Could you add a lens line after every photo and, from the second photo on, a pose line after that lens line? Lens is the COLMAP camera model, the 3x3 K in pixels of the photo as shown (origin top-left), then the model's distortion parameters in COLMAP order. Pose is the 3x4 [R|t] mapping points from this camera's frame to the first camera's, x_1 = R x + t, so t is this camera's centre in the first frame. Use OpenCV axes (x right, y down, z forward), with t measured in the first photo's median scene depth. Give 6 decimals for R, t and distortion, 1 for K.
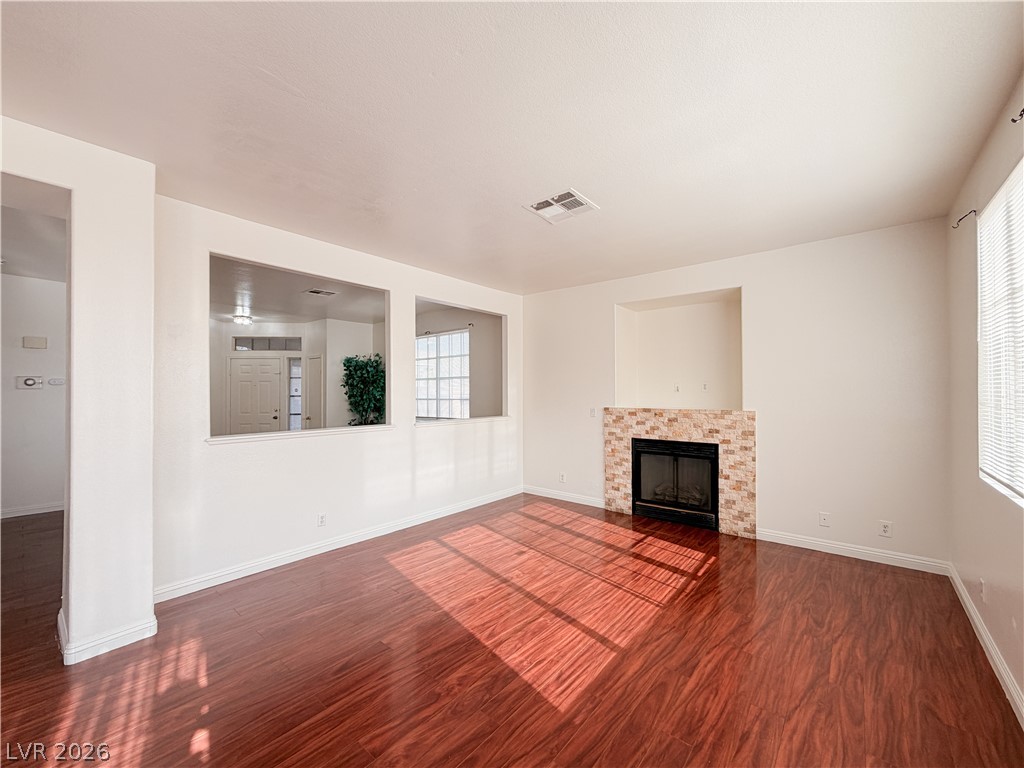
lens RADIAL K [[417.6, 0, 505.5], [0, 417.6, 384.2], [0, 0, 1]] dist [0.000423, 0.000460]
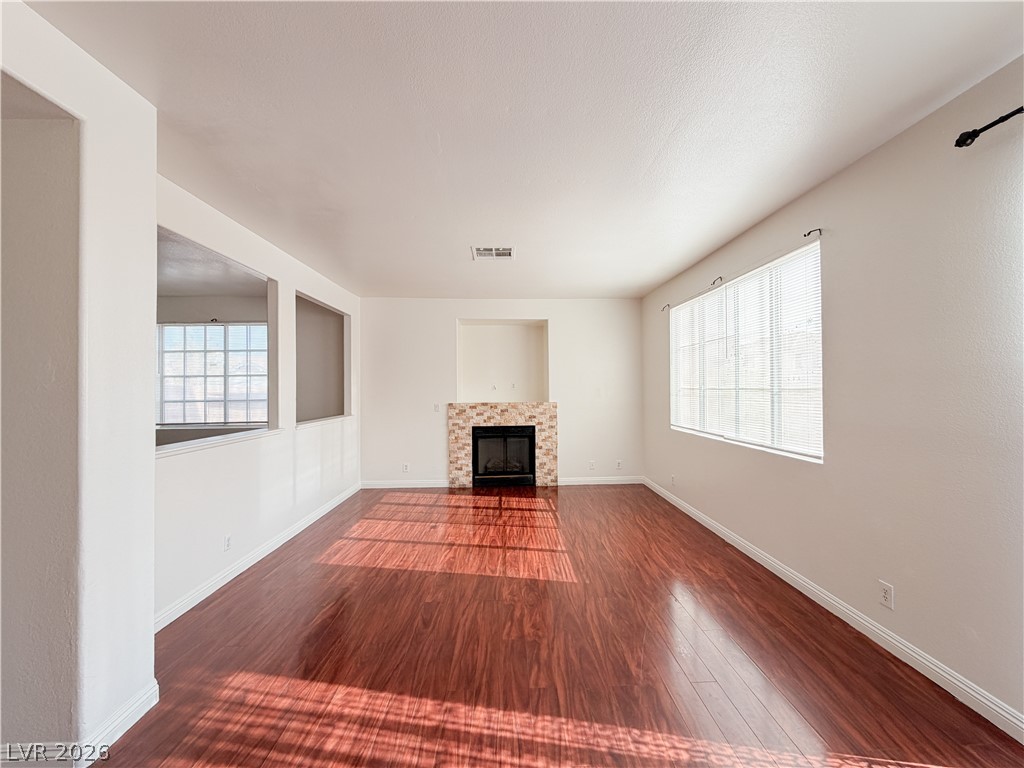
lens RADIAL K [[417.6, 0, 521.8], [0, 417.6, 378.7], [0, 0, 1]] dist [0.000423, 0.000460]
pose [[0.731655, 0.011322, 0.681582, -0.517814], [-0.005857, 0.999930, -0.010323, -0.004180], [-0.681650, 0.003561, 0.731669, -0.031306]]
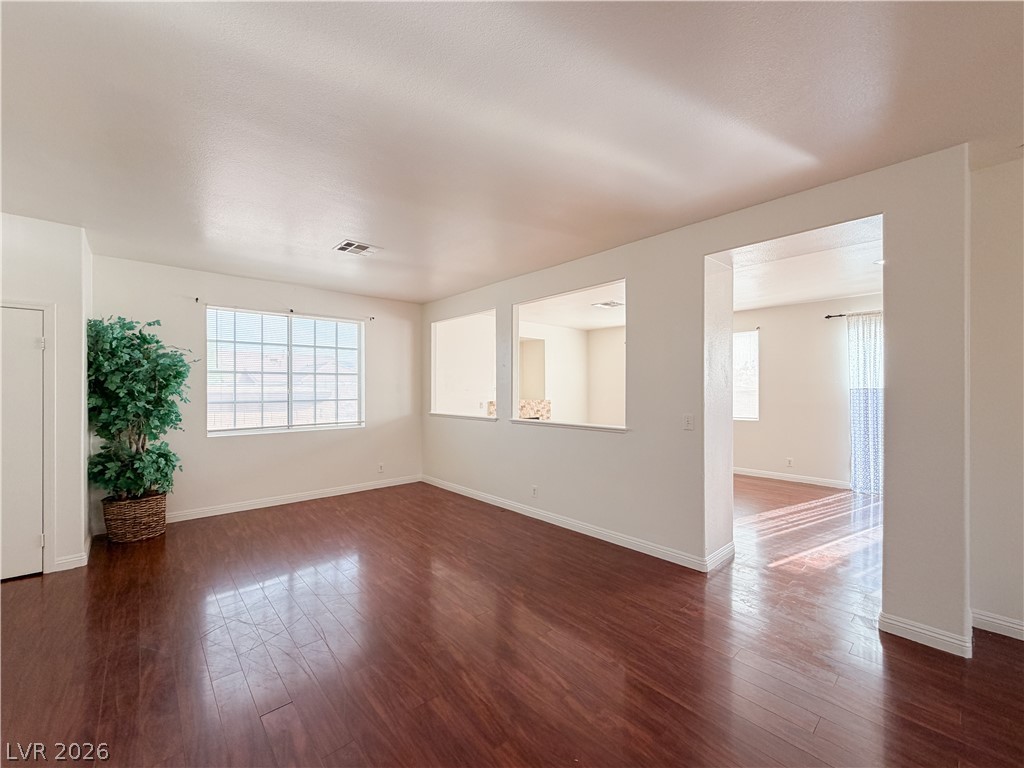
lens RADIAL K [[417.6, 0, 513.5], [0, 417.6, 388.1], [0, 0, 1]] dist [0.000423, 0.000460]
pose [[0.120253, 0.006122, 0.992724, -1.481510], [-0.017769, 0.999834, -0.004013, 0.015945], [-0.992584, -0.017157, 0.120342, 0.890510]]
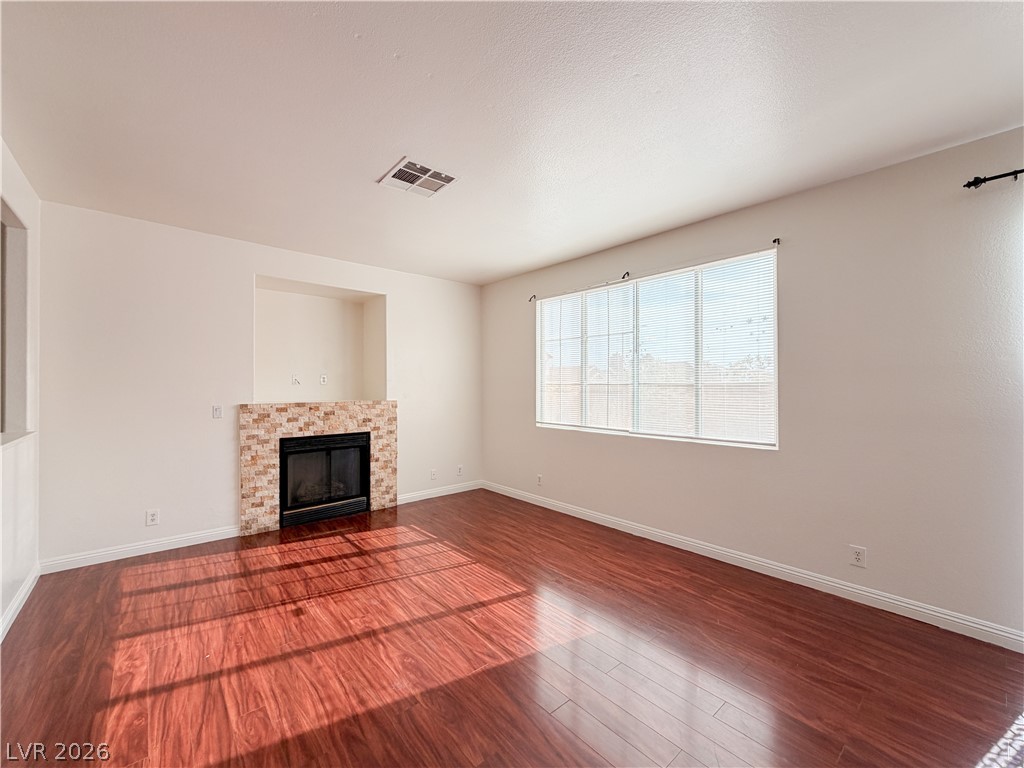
lens RADIAL K [[417.6, 0, 492.2], [0, 417.6, 380.9], [0, 0, 1]] dist [0.000423, 0.000460]
pose [[0.171013, 0.014905, 0.985156, -0.530367], [-0.017661, 0.999771, -0.012061, 0.016835], [-0.985110, -0.015336, 0.171238, 0.496491]]
